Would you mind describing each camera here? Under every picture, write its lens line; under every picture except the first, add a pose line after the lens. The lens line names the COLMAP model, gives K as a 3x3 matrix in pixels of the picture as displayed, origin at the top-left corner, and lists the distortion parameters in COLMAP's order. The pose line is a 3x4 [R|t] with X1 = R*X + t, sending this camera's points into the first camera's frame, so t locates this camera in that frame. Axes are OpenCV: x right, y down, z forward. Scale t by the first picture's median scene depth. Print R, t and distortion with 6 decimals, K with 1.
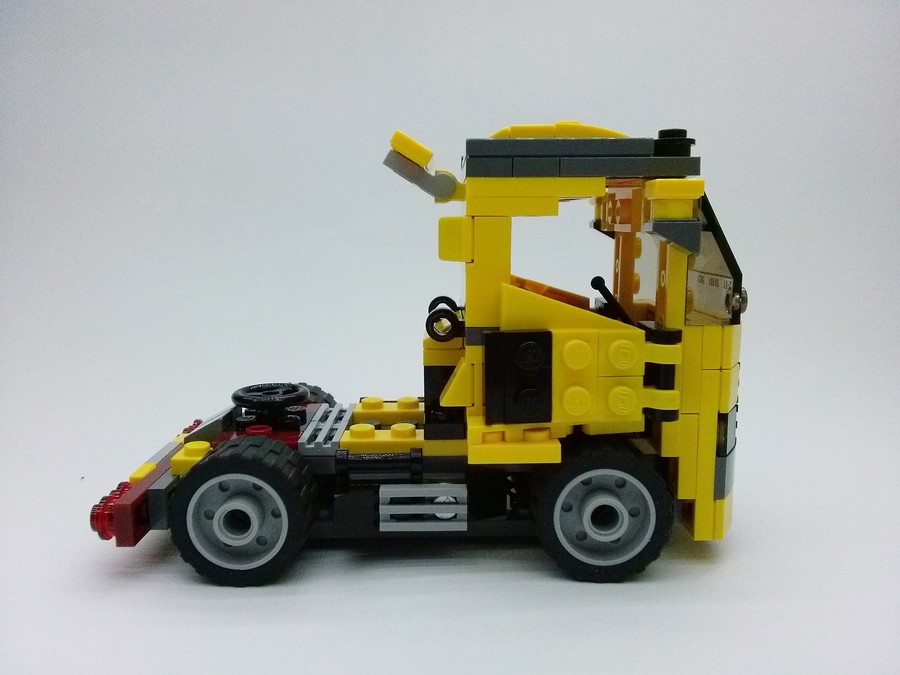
lens RADIAL K [[814.4, 0, 451.3], [0, 814.4, 355.8], [0, 0, 1]] dist [0.003373, 0.000128]
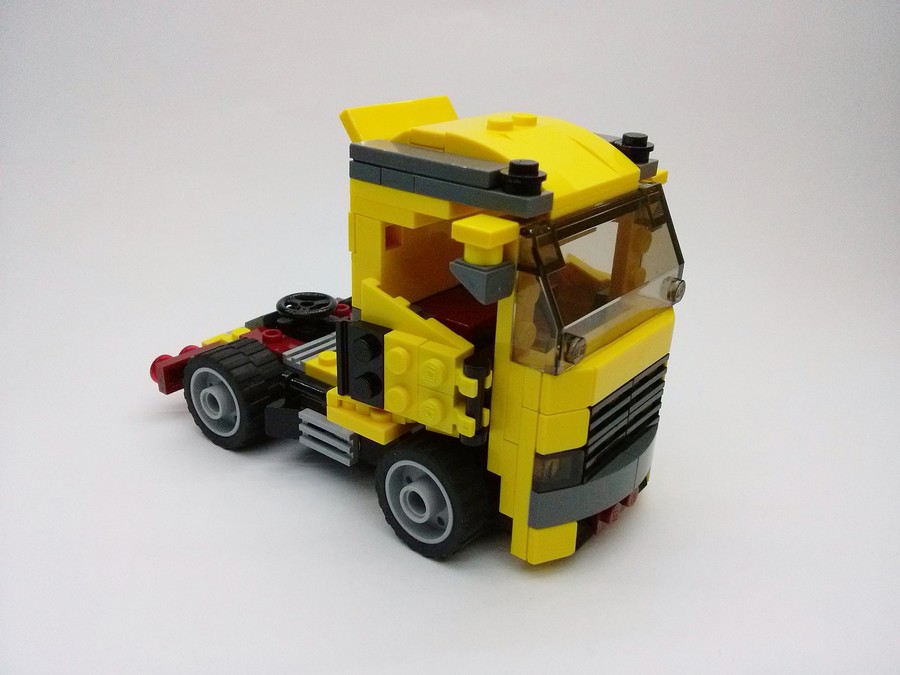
lens RADIAL K [[814.4, 0, 451.3], [0, 814.4, 355.8], [0, 0, 1]] dist [0.003373, 0.000128]
pose [[0.784060, 0.287290, -0.550195, 0.787236], [-0.141246, 0.945760, 0.292554, -0.328579], [0.604400, -0.151667, 0.782111, 0.180800]]
